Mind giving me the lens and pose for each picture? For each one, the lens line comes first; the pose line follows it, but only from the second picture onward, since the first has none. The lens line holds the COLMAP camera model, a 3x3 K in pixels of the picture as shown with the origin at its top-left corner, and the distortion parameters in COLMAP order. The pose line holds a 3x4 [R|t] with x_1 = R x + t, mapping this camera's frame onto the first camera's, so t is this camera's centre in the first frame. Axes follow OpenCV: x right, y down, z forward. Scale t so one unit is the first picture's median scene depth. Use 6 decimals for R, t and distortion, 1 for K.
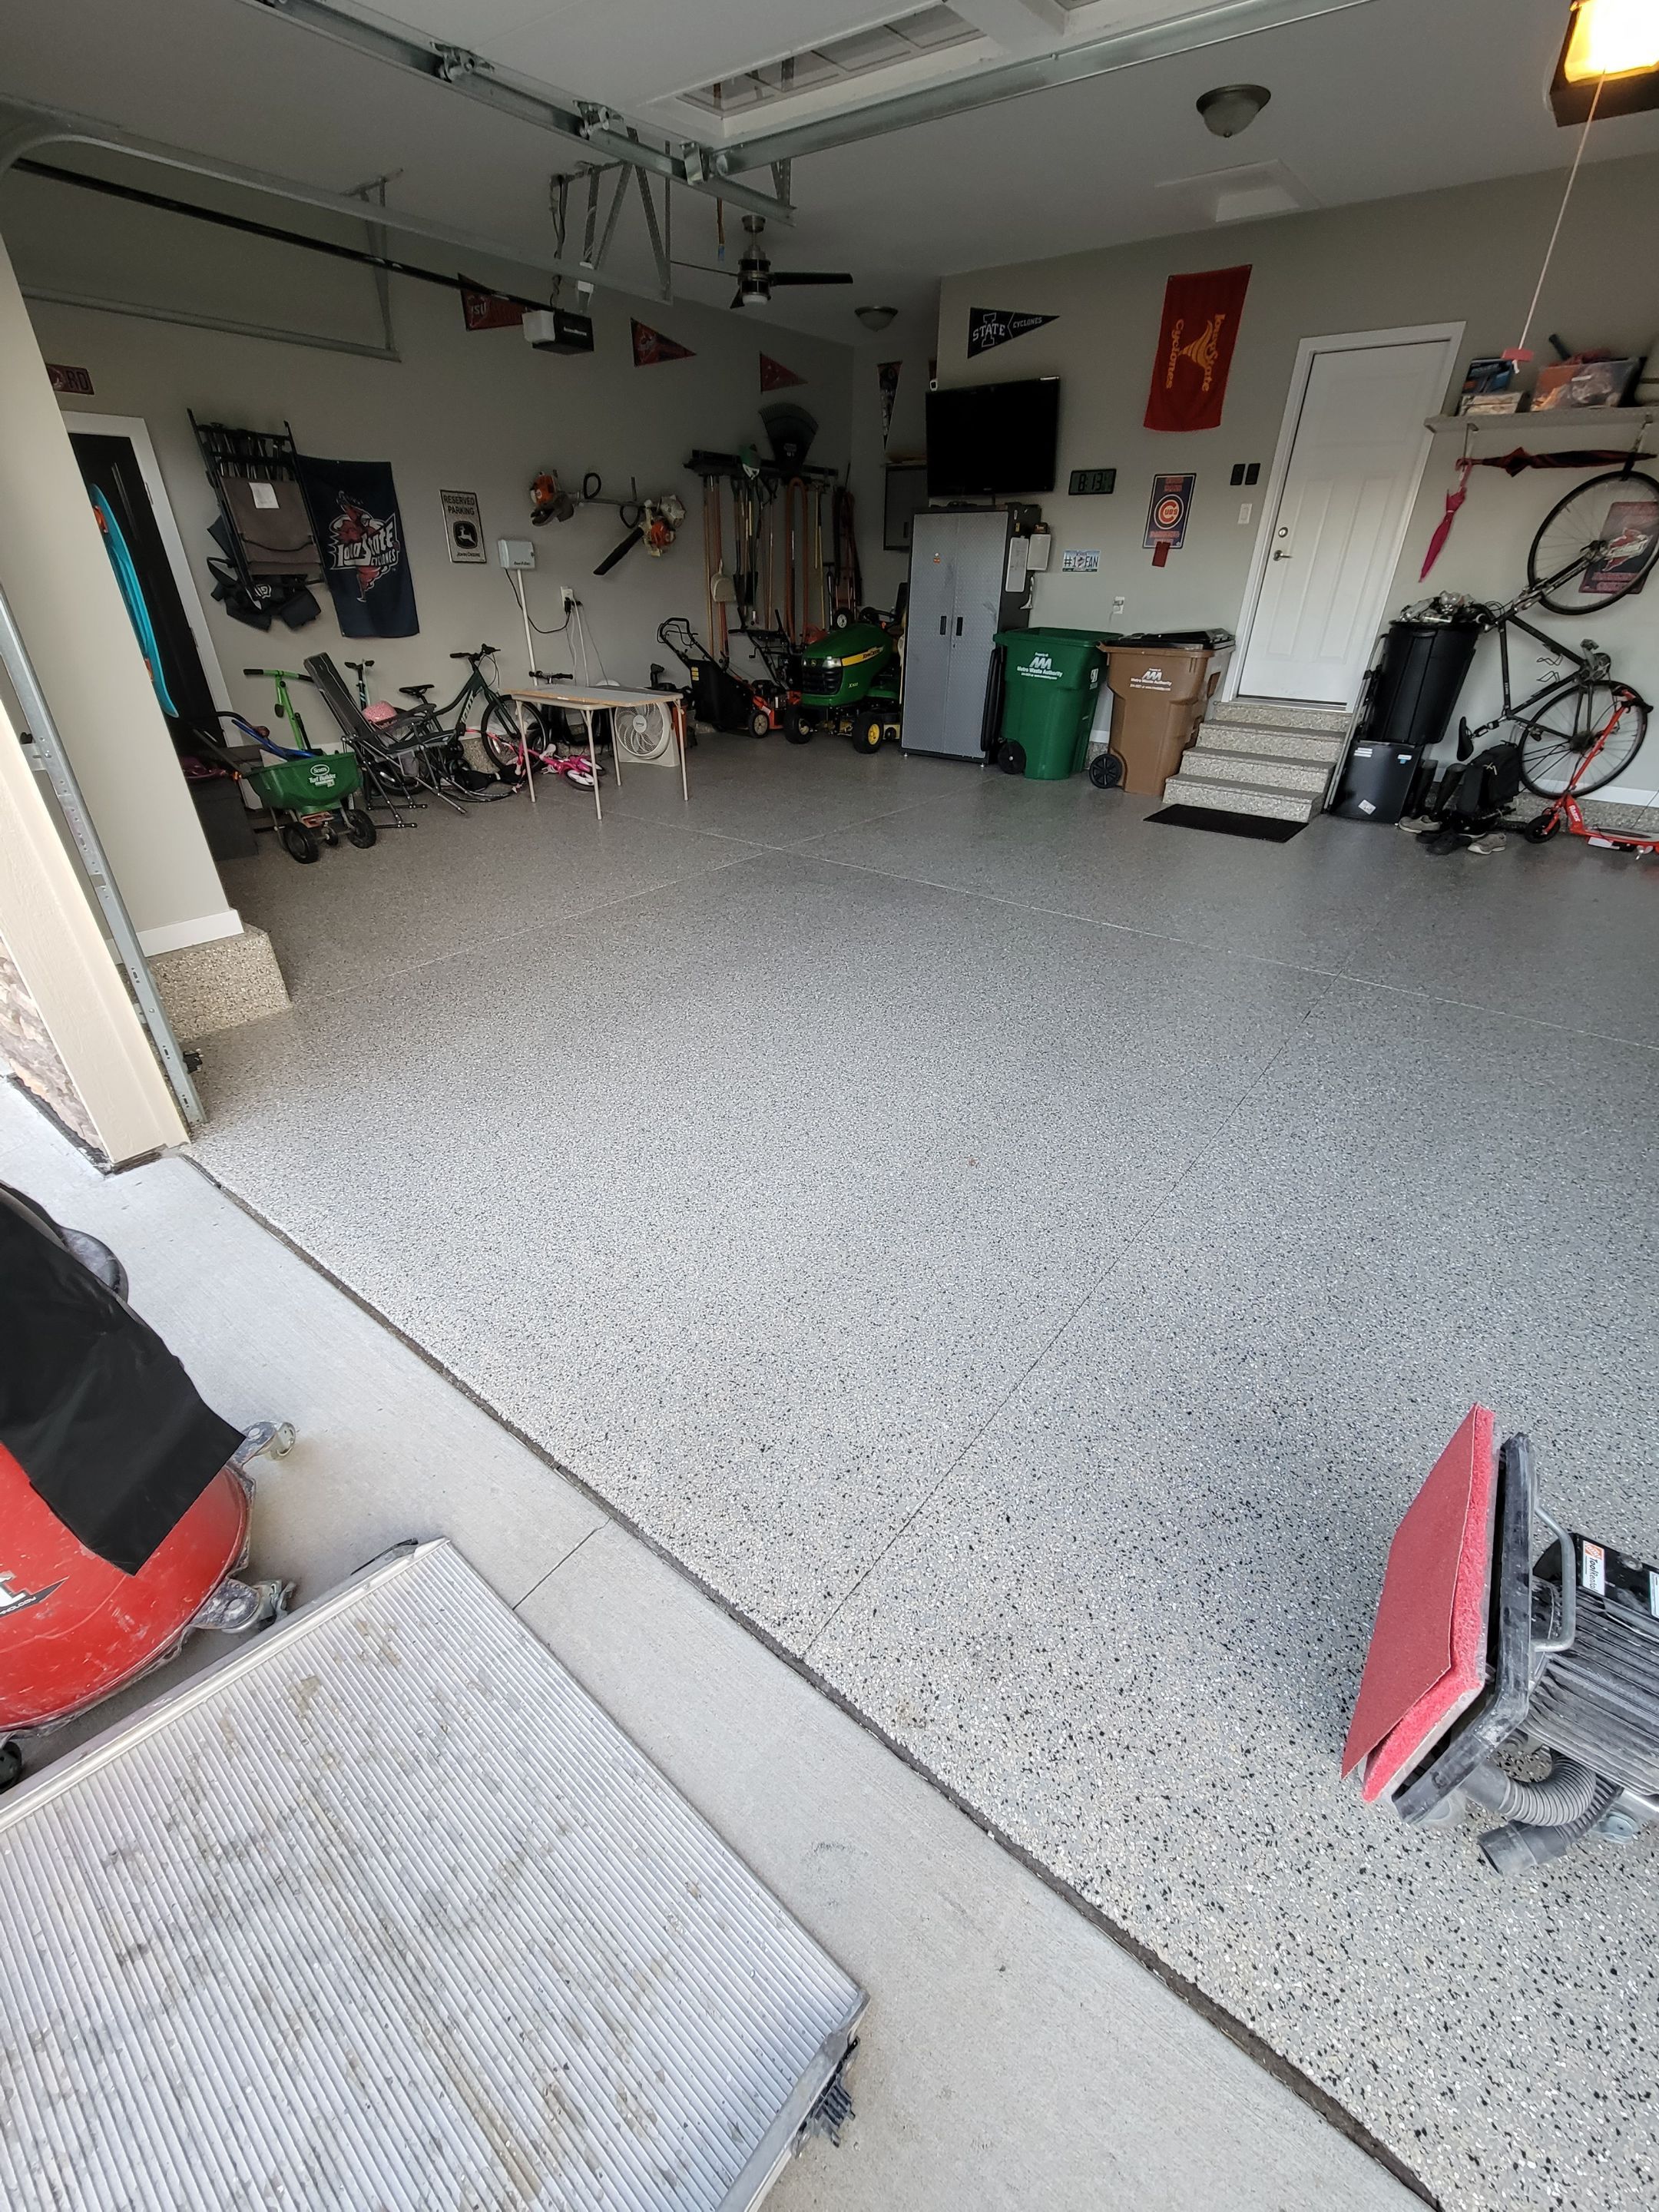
lens RADIAL K [[901.2, 0, 826.5], [0, 901.2, 1122.8], [0, 0, 1]] dist [0.003408, -0.003437]
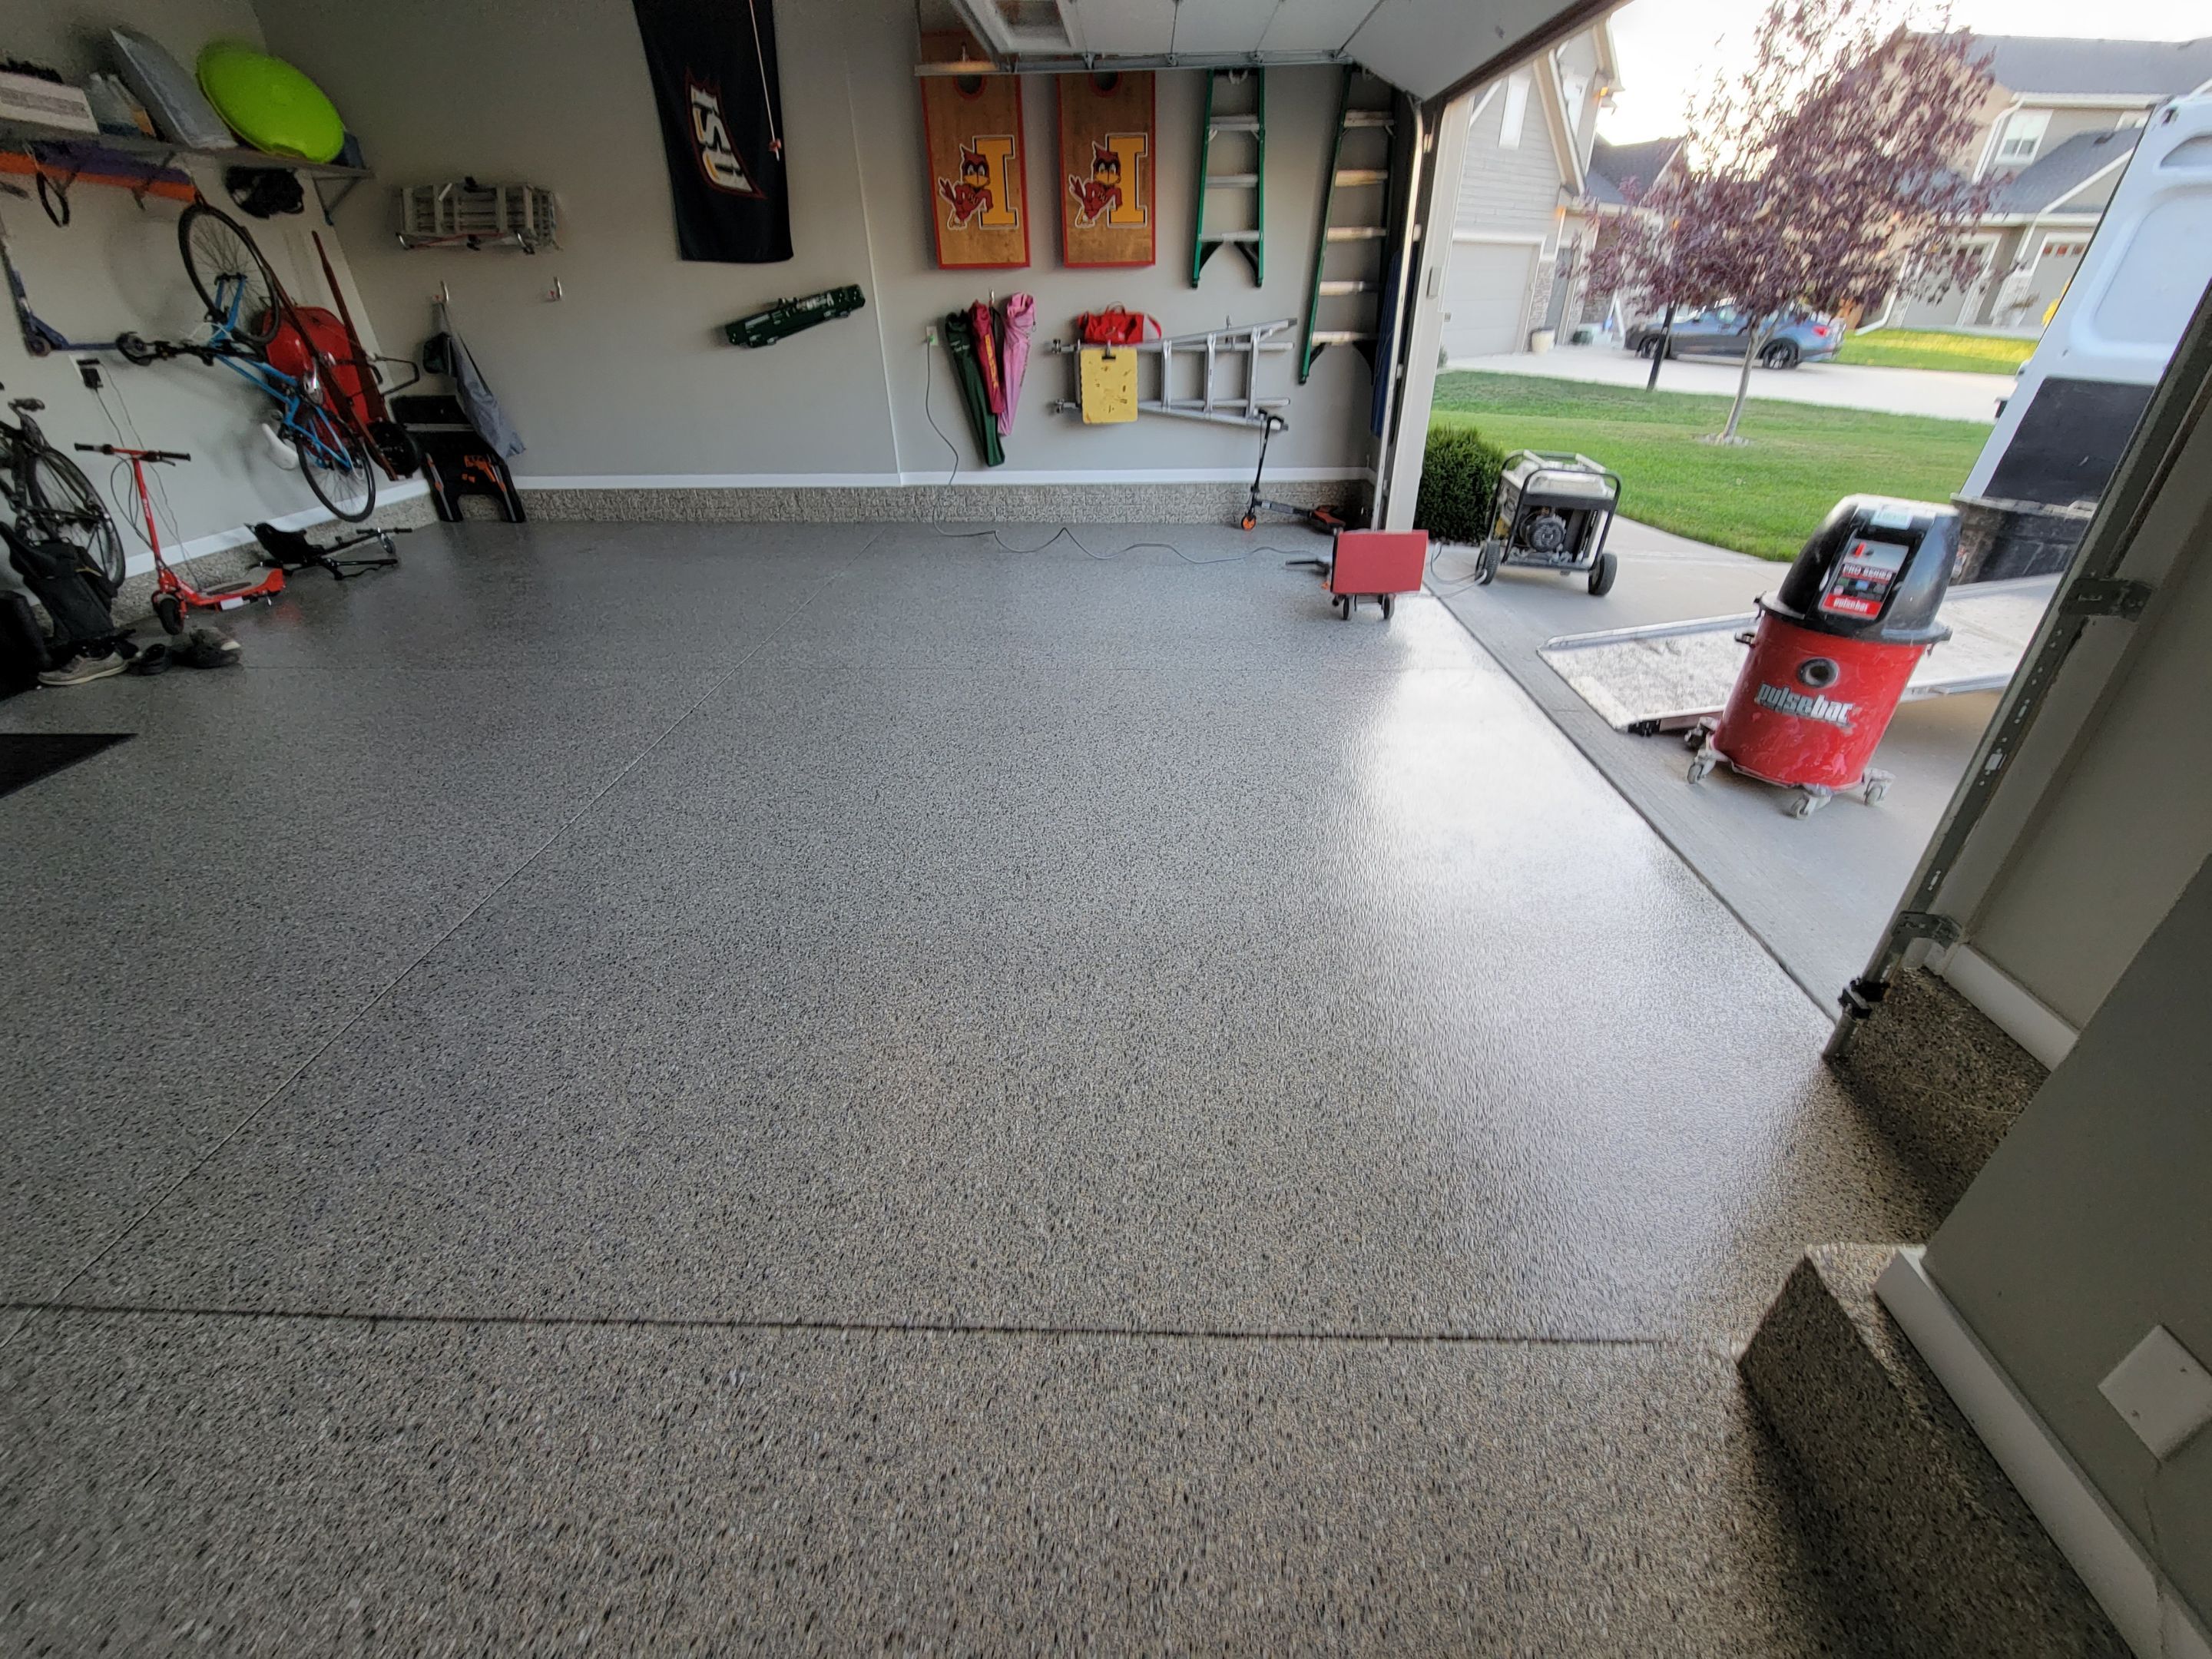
lens RADIAL K [[899.9, 0, 1117.7], [0, 899.9, 834.1], [0, 0, 1]] dist [0.007000, -0.004409]
pose [[-0.592329, -0.418829, 0.688280, -0.344384], [0.427253, 0.560978, 0.709055, -0.390868], [-0.683082, 0.714063, -0.153338, 0.613842]]
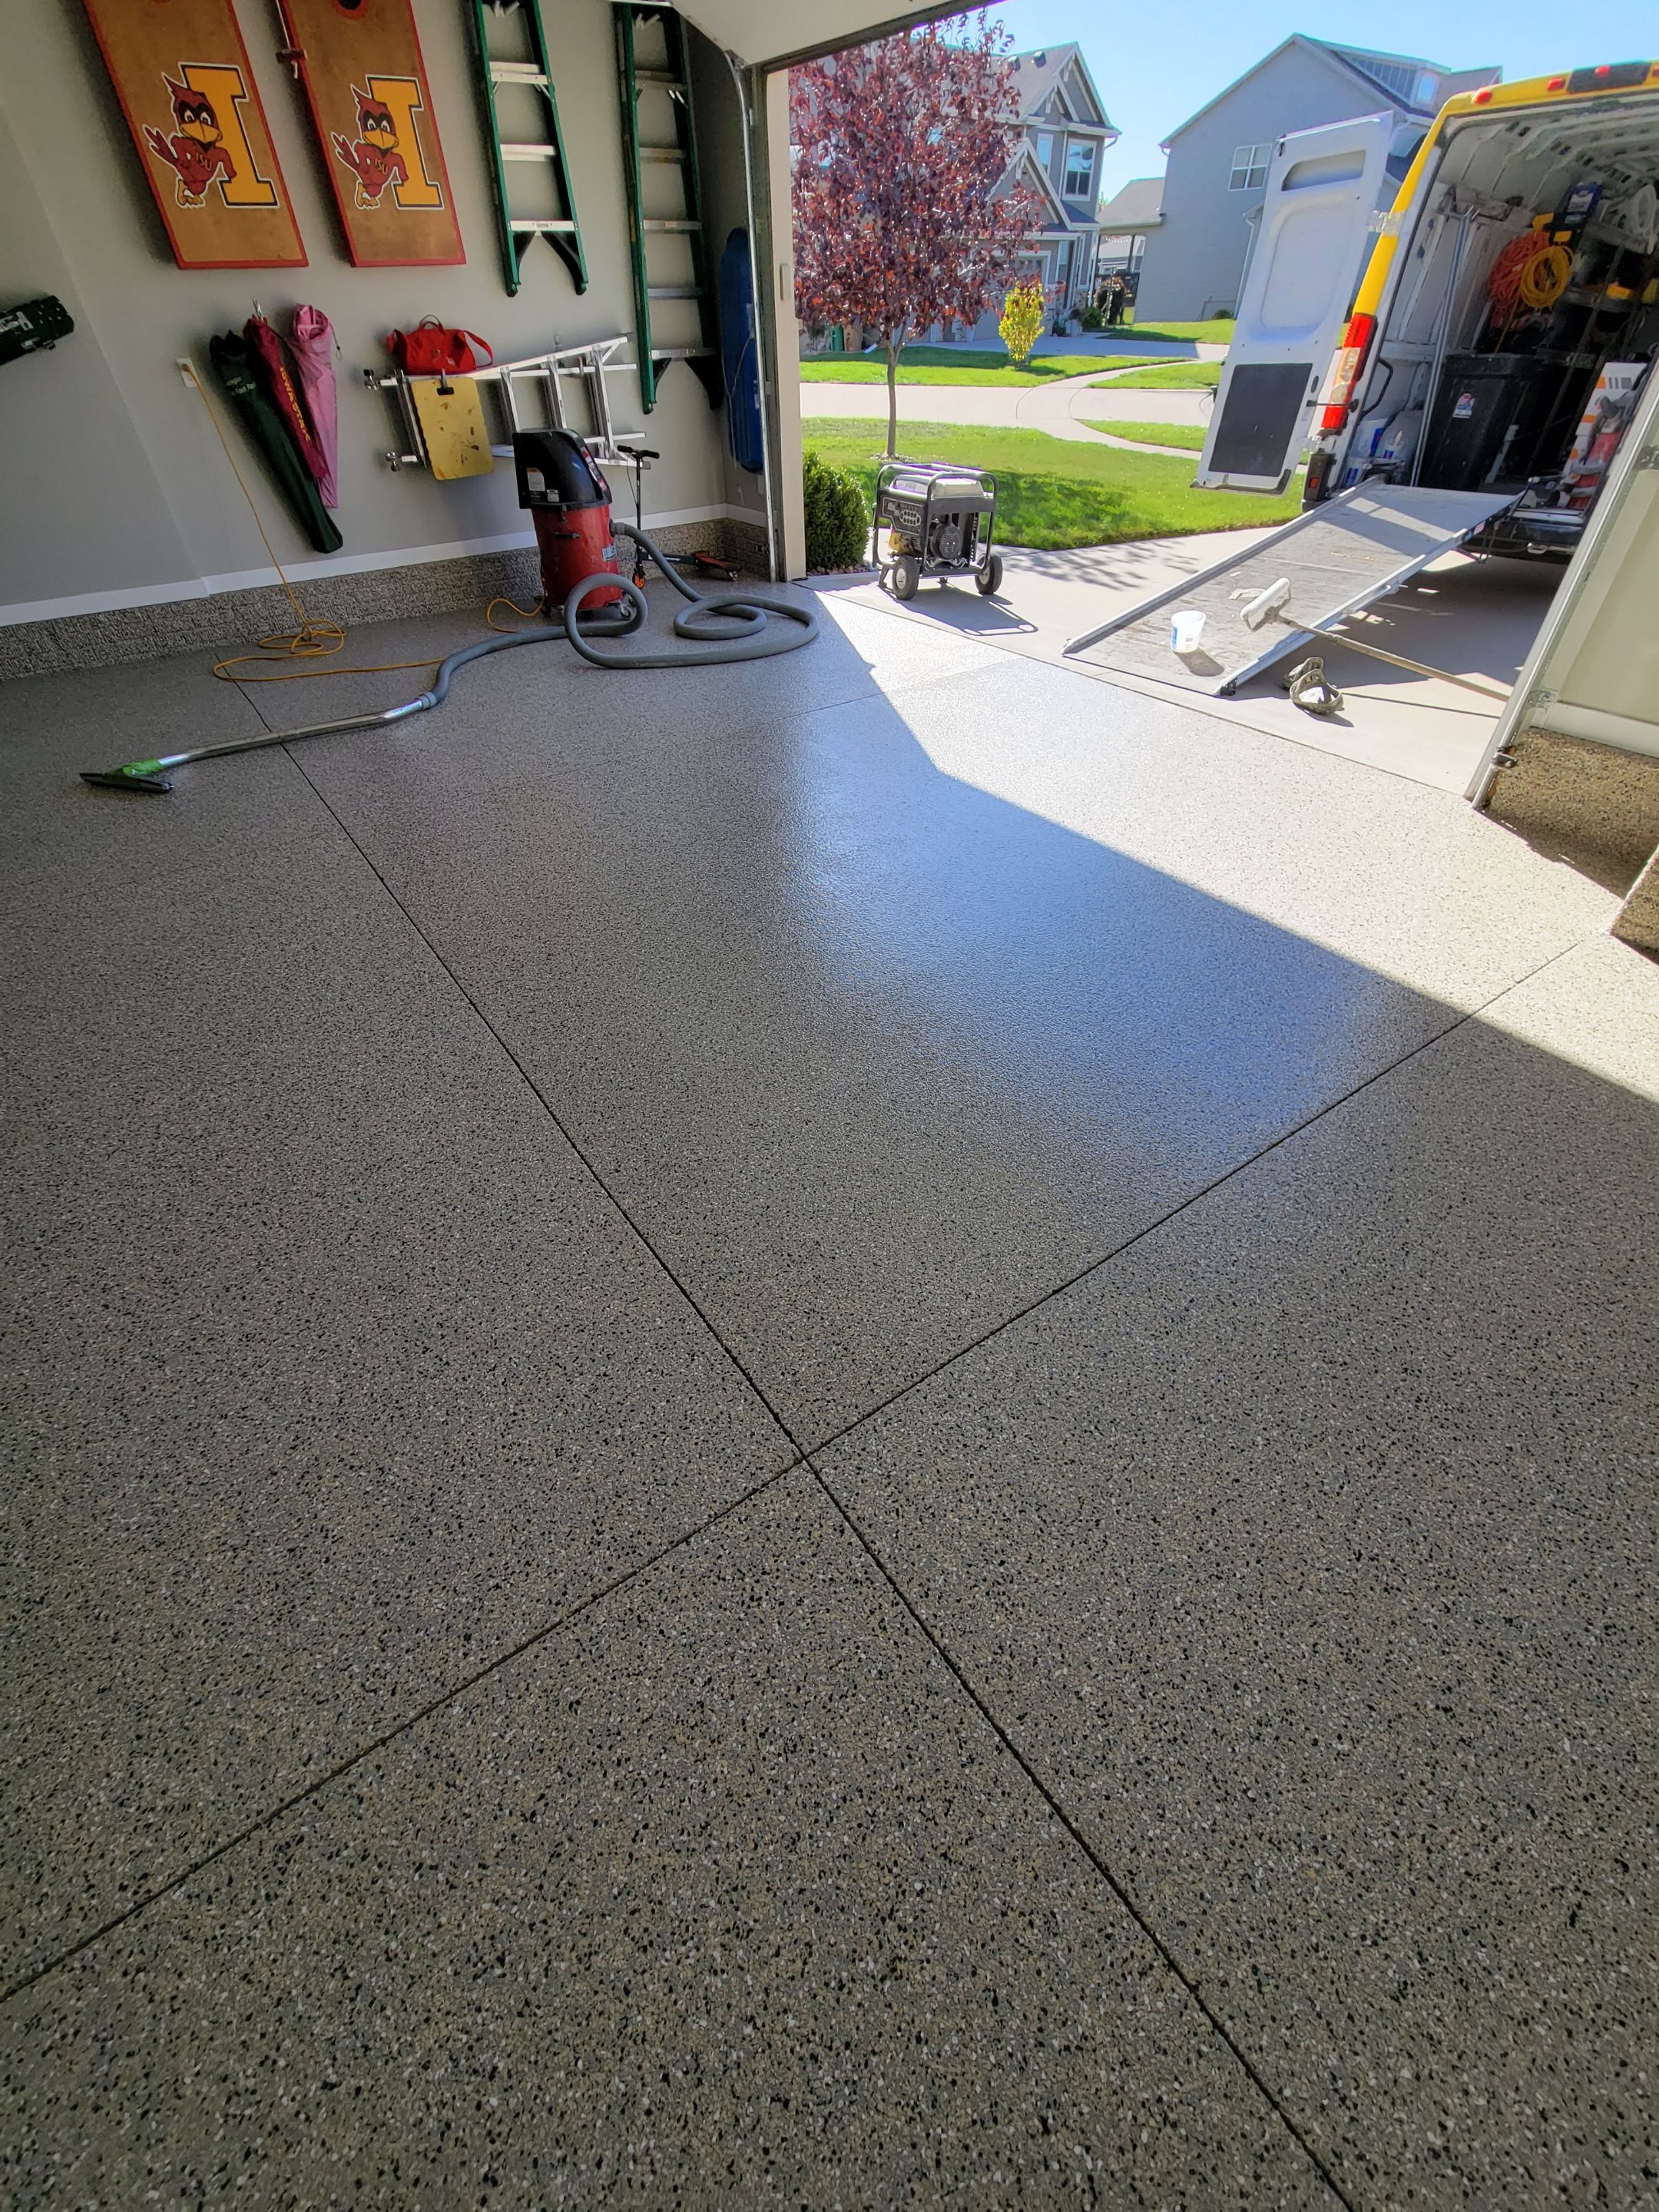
lens RADIAL K [[901.2, 0, 826.5], [0, 901.2, 1122.8], [0, 0, 1]] dist [0.003408, -0.003437]
pose [[-0.955462, -0.190290, 0.225572, -0.091936], [0.165433, 0.287609, 0.943352, -0.520763], [-0.244387, 0.938654, -0.243319, 0.848199]]
